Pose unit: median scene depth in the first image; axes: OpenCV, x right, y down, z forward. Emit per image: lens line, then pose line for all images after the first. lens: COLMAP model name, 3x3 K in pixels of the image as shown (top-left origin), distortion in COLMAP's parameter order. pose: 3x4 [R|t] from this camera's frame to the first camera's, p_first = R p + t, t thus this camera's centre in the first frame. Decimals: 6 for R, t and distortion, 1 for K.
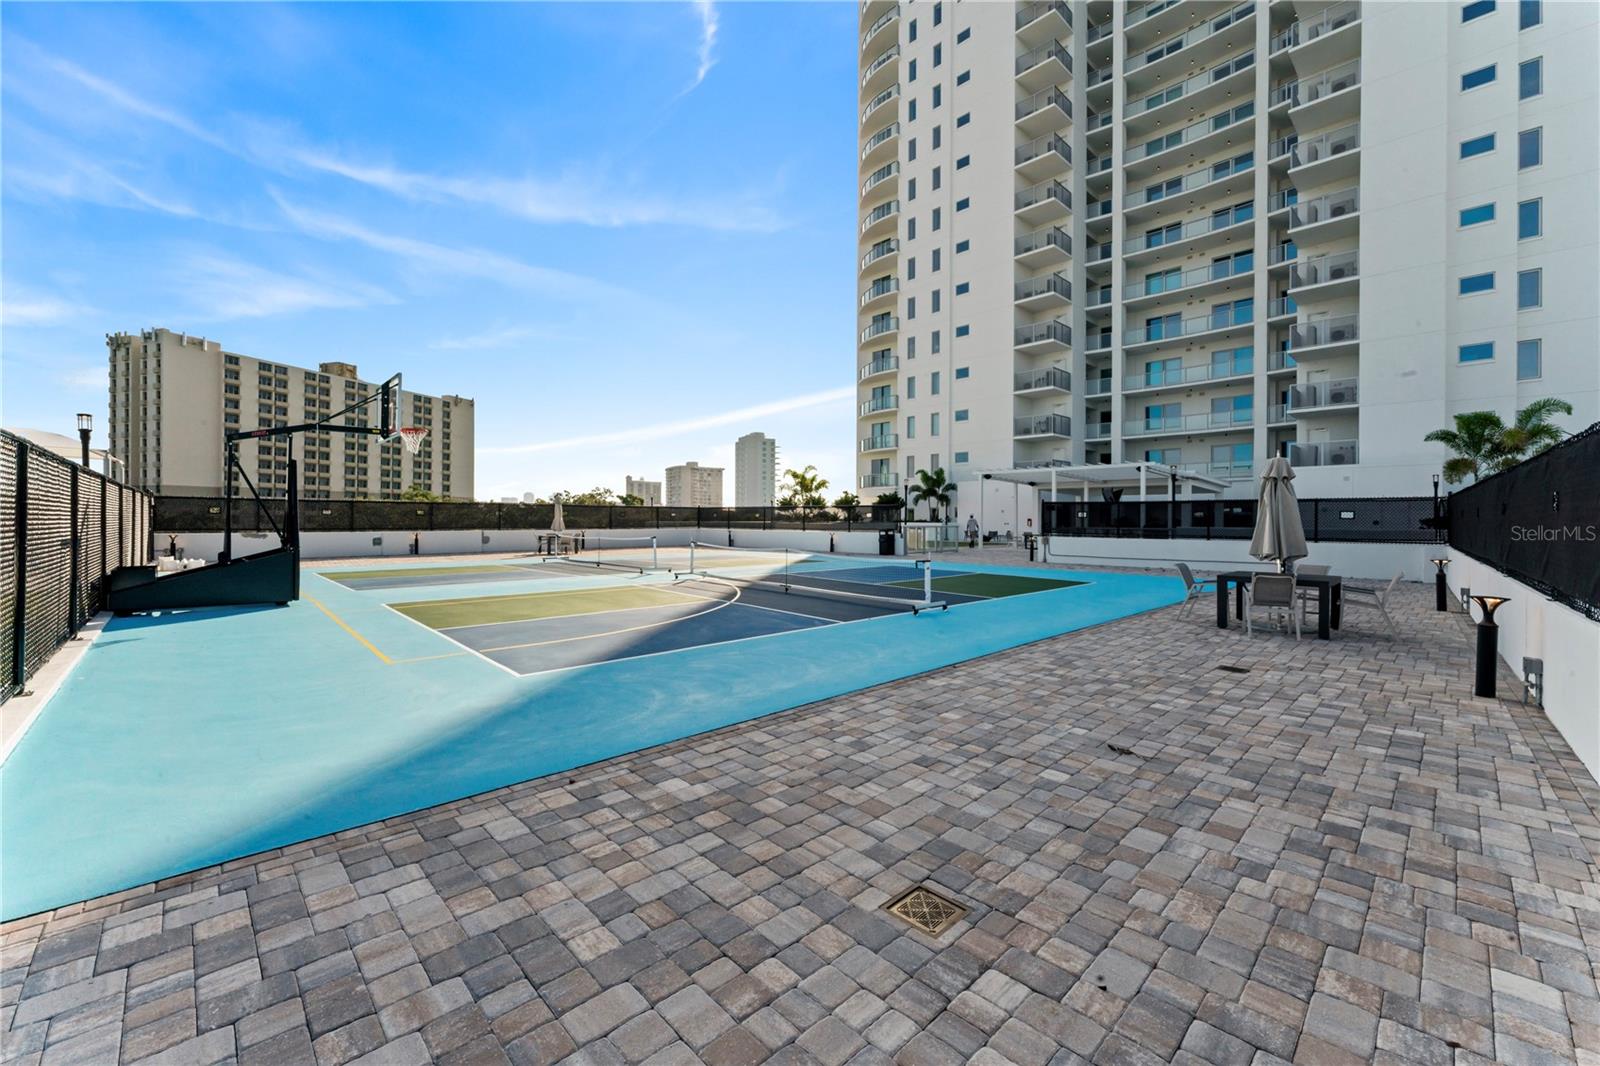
lens RADIAL K [[657.7, 0, 783.8], [0, 657.7, 517.0], [0, 0, 1]] dist [0.000337, -0.000243]
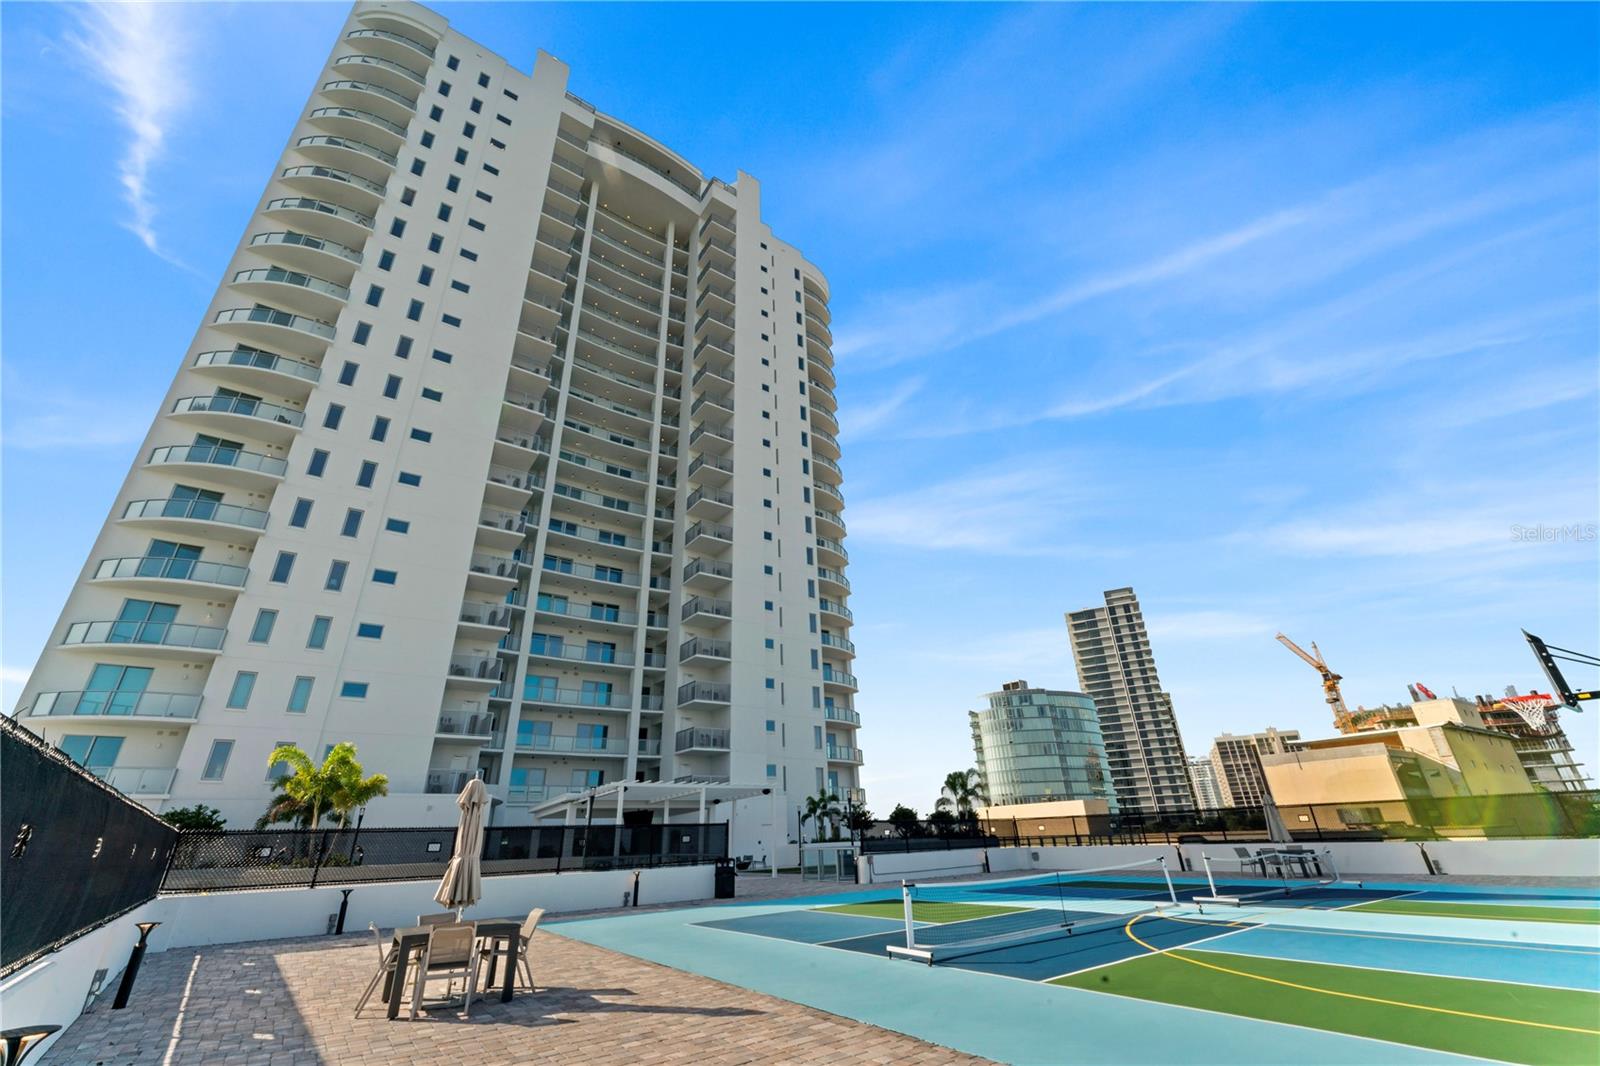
lens RADIAL K [[657.7, 0, 783.8], [0, 657.7, 517.0], [0, 0, 1]] dist [0.000337, -0.000243]
pose [[0.111219, 0.429345, 0.896266, -0.433041], [0.029772, 0.900017, -0.434836, -0.002726], [-0.993350, 0.075046, 0.087317, 0.534456]]
